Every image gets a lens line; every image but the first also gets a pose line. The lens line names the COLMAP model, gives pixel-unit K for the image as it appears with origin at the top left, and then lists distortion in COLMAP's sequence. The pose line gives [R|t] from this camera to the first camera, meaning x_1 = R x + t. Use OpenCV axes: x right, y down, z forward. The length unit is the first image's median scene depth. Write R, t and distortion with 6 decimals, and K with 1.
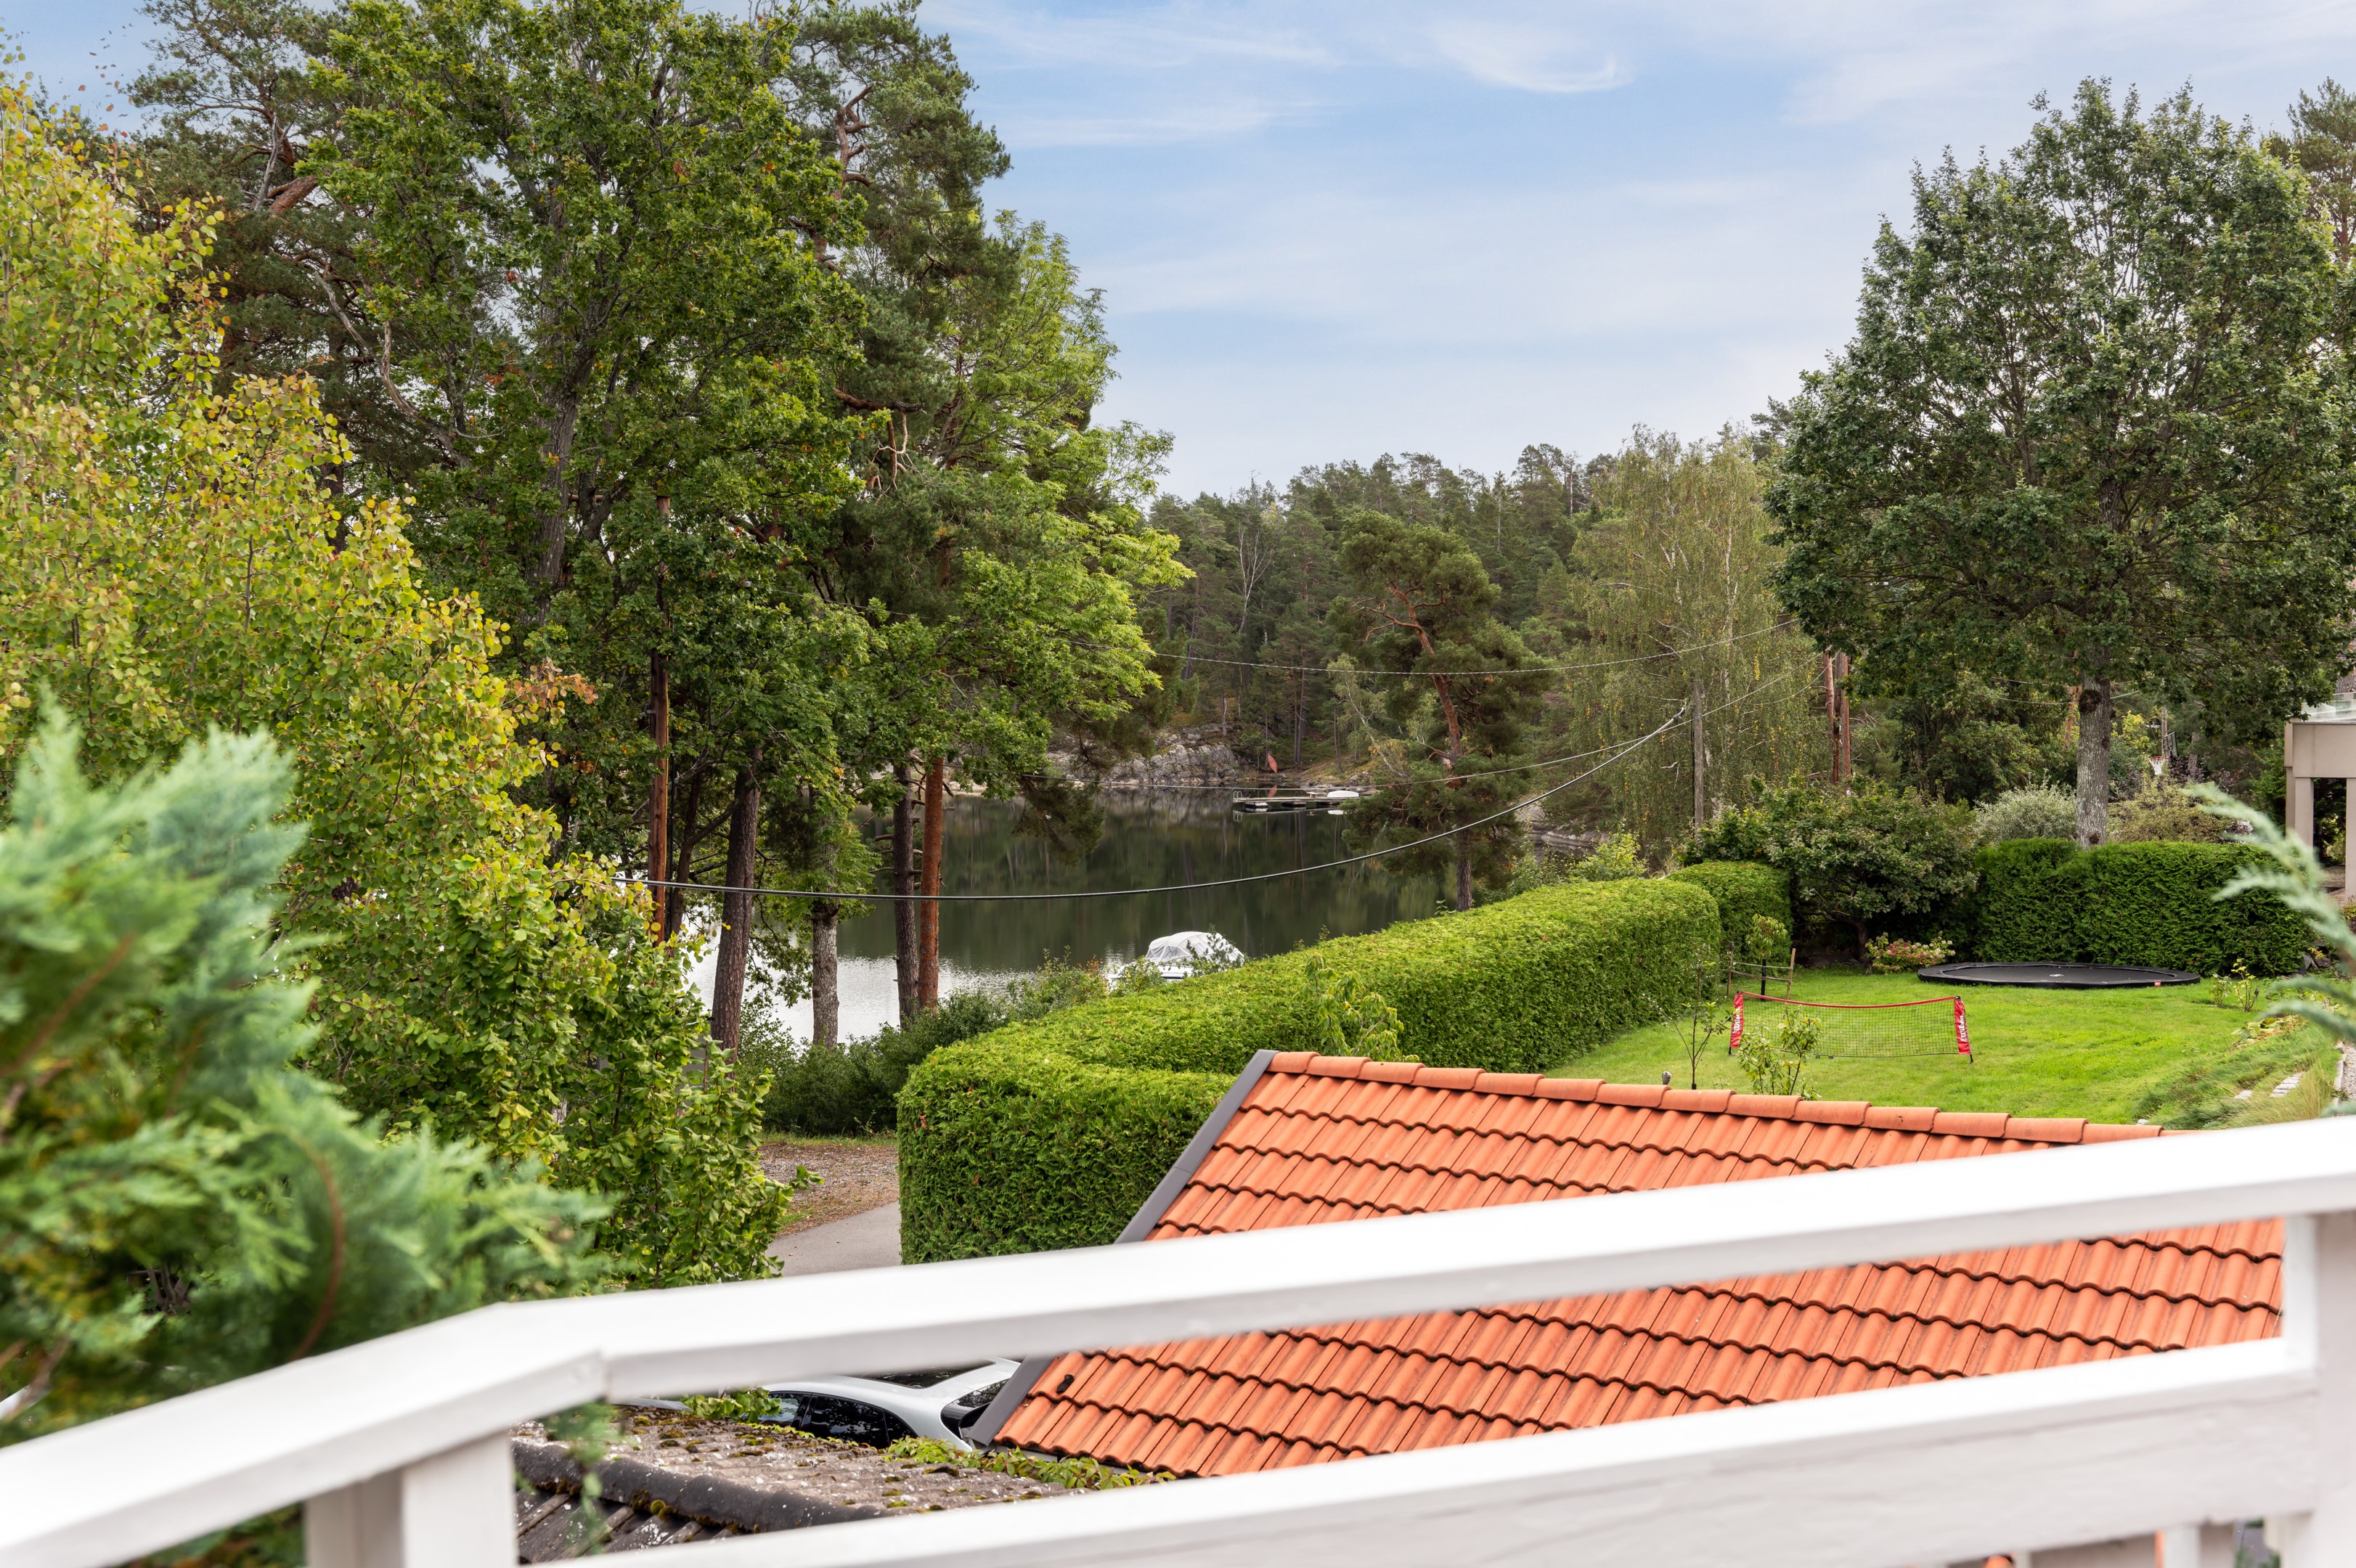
lens RADIAL K [[2686.7, 0, 1178.0], [0, 2686.7, 784.0], [0, 0, 1]] dist [-0.012959, 0.040611]
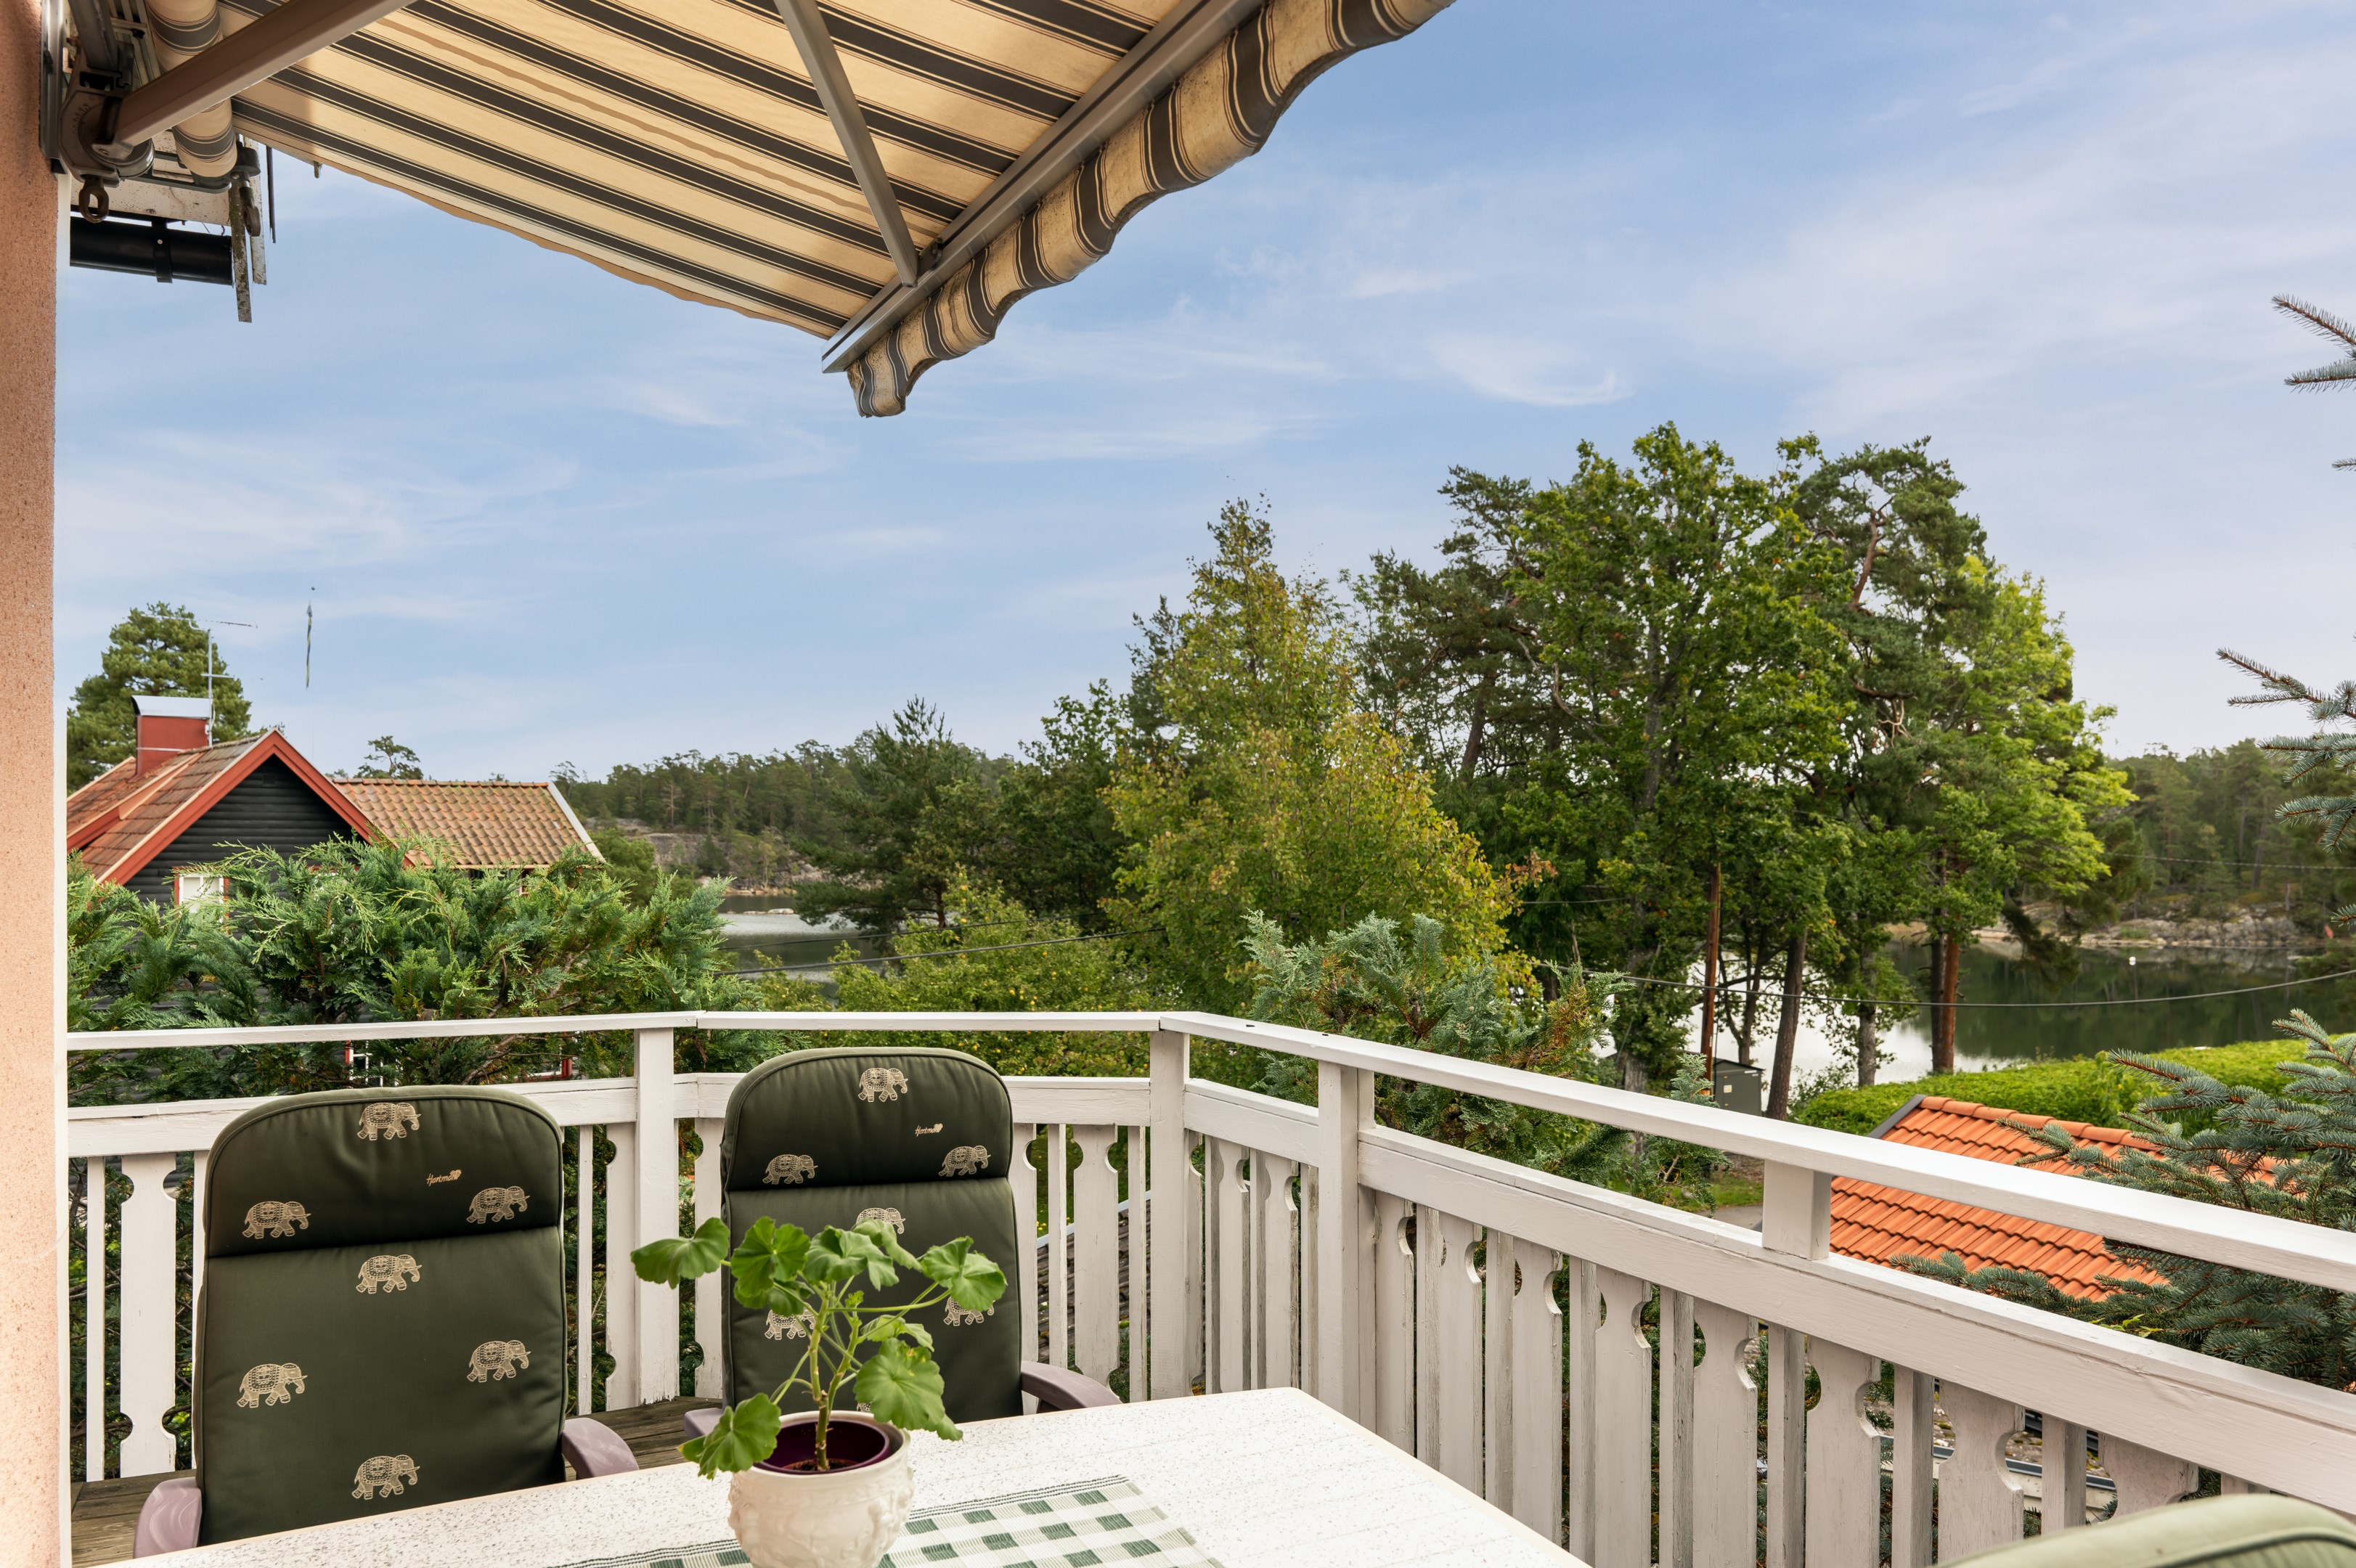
lens RADIAL K [[1624.9, 0, 1177.7], [0, 1624.9, 851.4], [0, 0, 1]] dist [-0.029969, -0.001910]
pose [[0.831755, 0.011031, -0.555034, 0.060171], [-0.035972, 0.998772, -0.034057, 0.000021], [0.553977, 0.048293, 0.831130, -0.024393]]
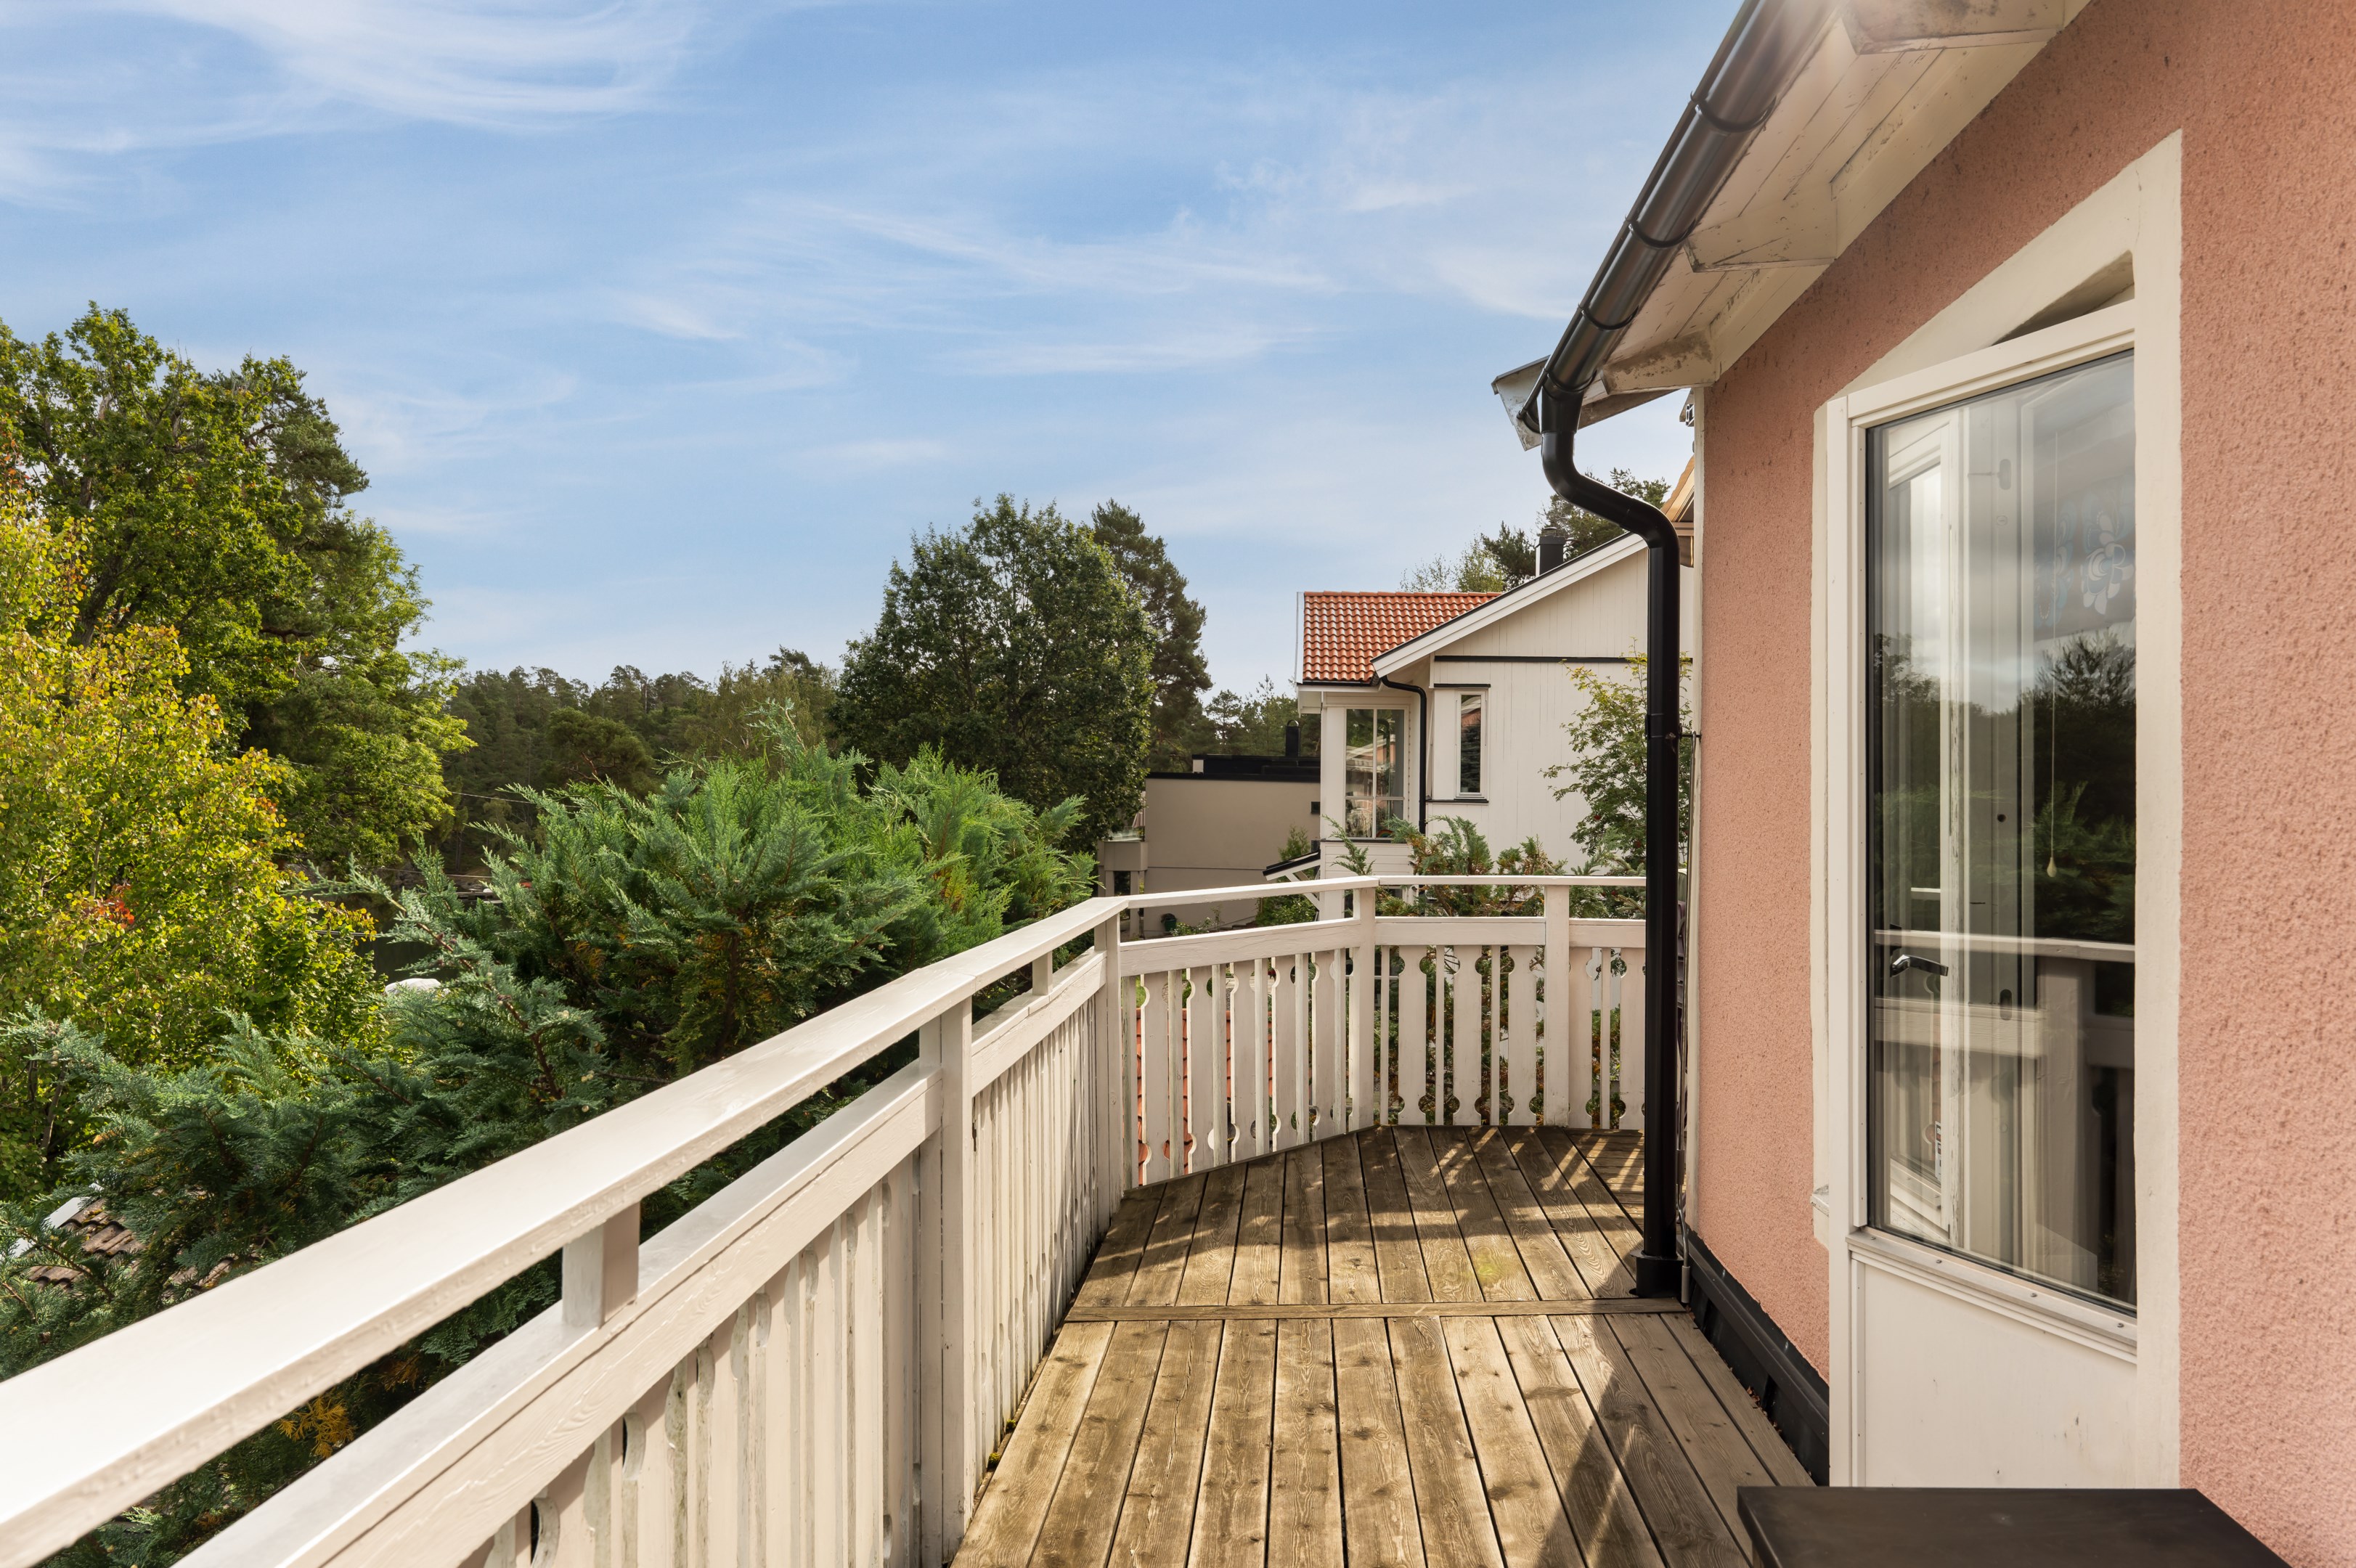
lens RADIAL K [[1624.7, 0, 1178.0], [0, 1624.7, 784.0], [0, 0, 1]] dist [0.007818, -0.021080]
pose [[0.899481, 0.020426, 0.436483, -0.042642], [0.005460, 0.998304, -0.057967, 0.004242], [-0.436926, 0.054523, 0.897843, -0.056879]]
